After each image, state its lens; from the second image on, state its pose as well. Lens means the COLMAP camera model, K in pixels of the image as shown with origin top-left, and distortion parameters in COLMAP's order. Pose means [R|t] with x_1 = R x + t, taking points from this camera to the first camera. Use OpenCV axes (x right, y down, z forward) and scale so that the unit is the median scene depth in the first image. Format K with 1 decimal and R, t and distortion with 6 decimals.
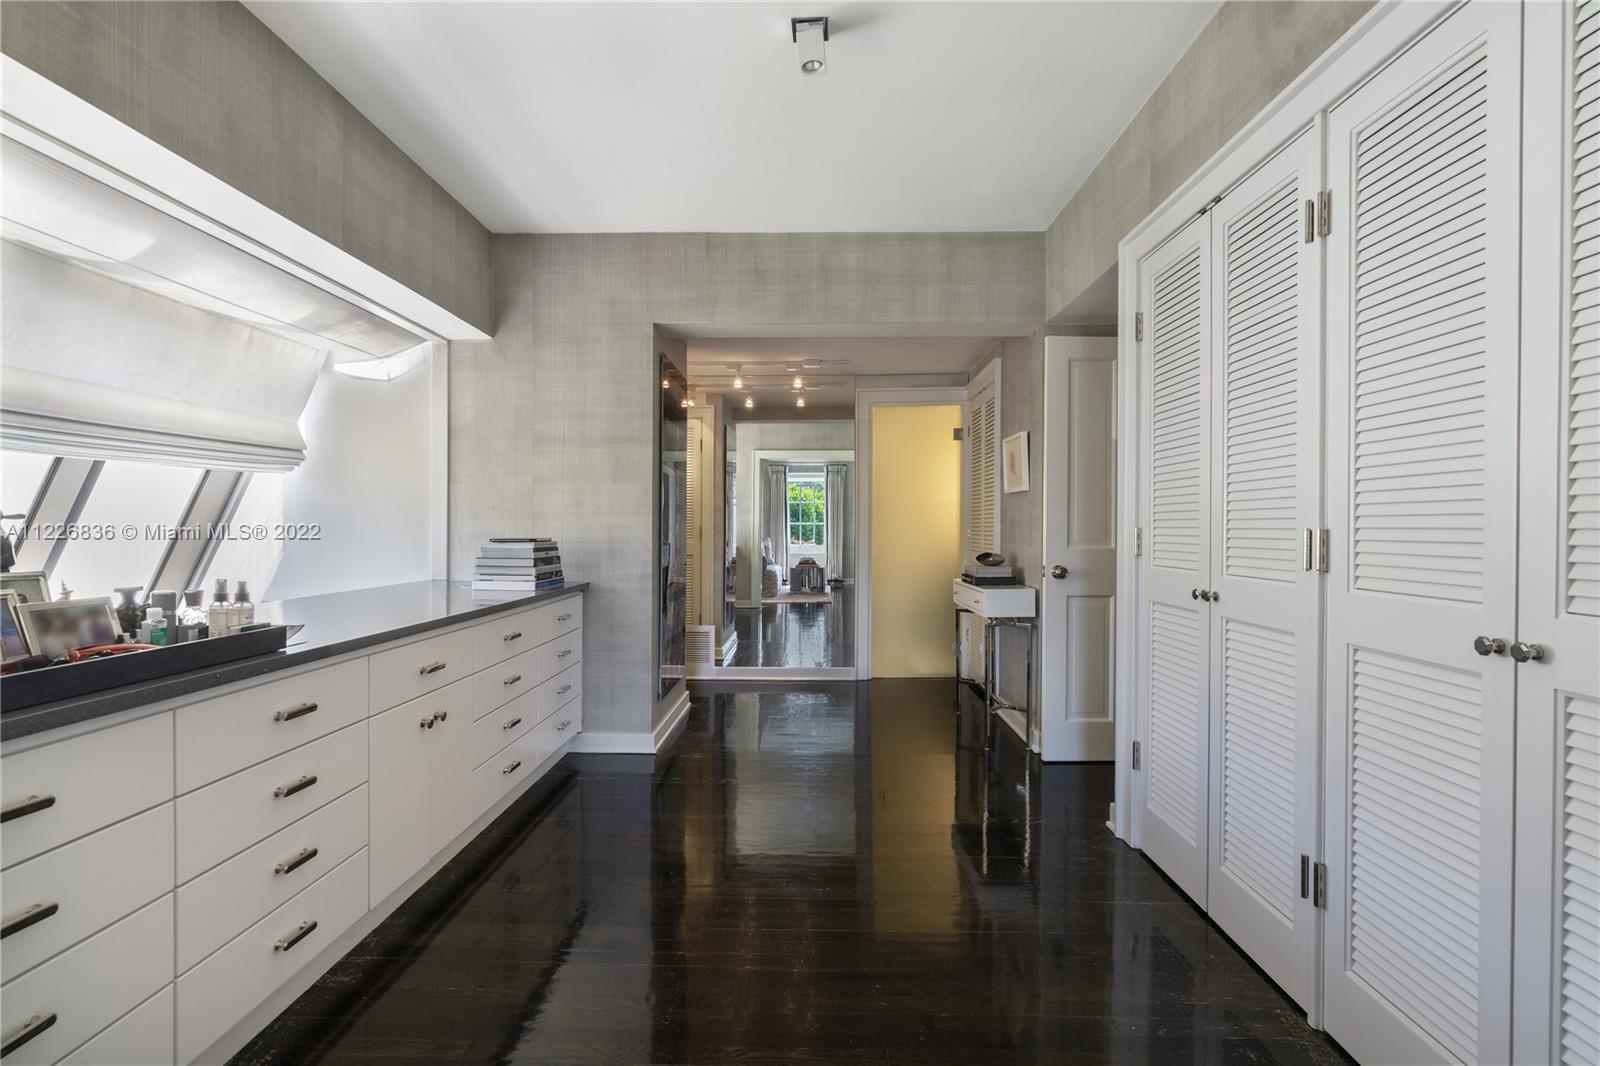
lens RADIAL K [[734.7, 0, 794.1], [0, 734.7, 523.6], [0, 0, 1]] dist [-0.012248, -0.000014]
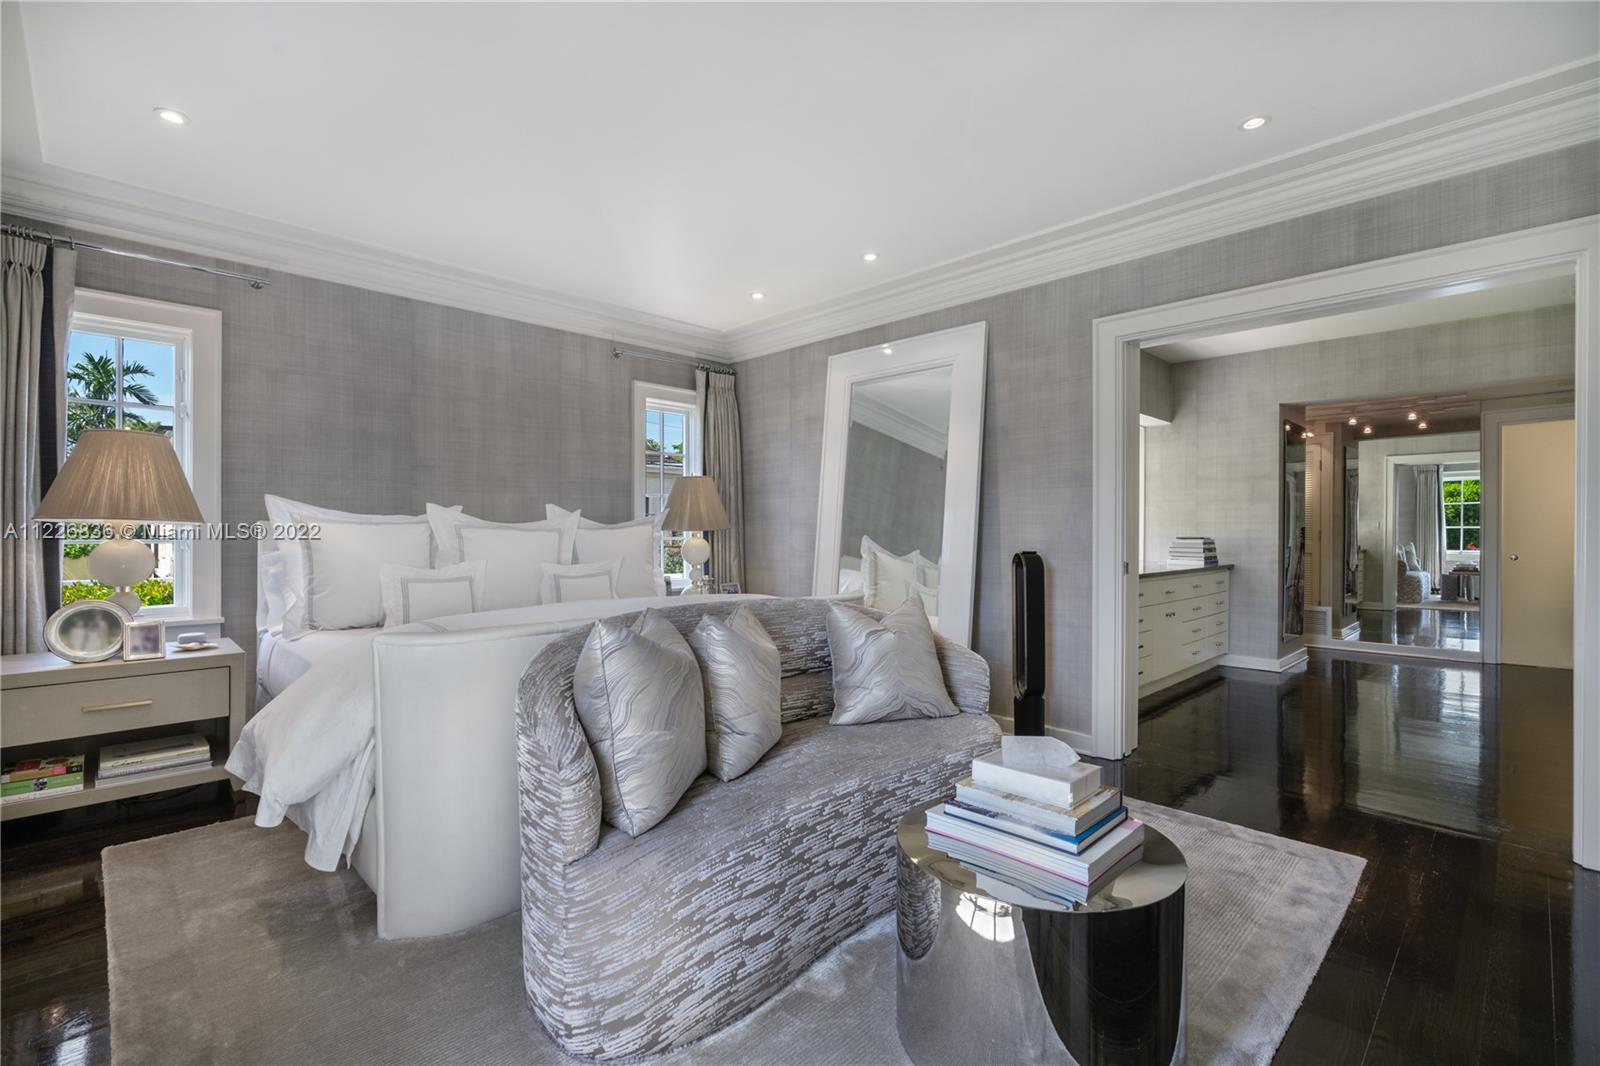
lens RADIAL K [[734.7, 0, 794.1], [0, 734.7, 523.6], [0, 0, 1]] dist [-0.012248, -0.000014]
pose [[0.723203, -0.001824, -0.690634, 0.095396], [-0.000711, 0.999994, -0.003386, -0.003645], [0.690636, 0.002940, 0.723197, -0.585786]]
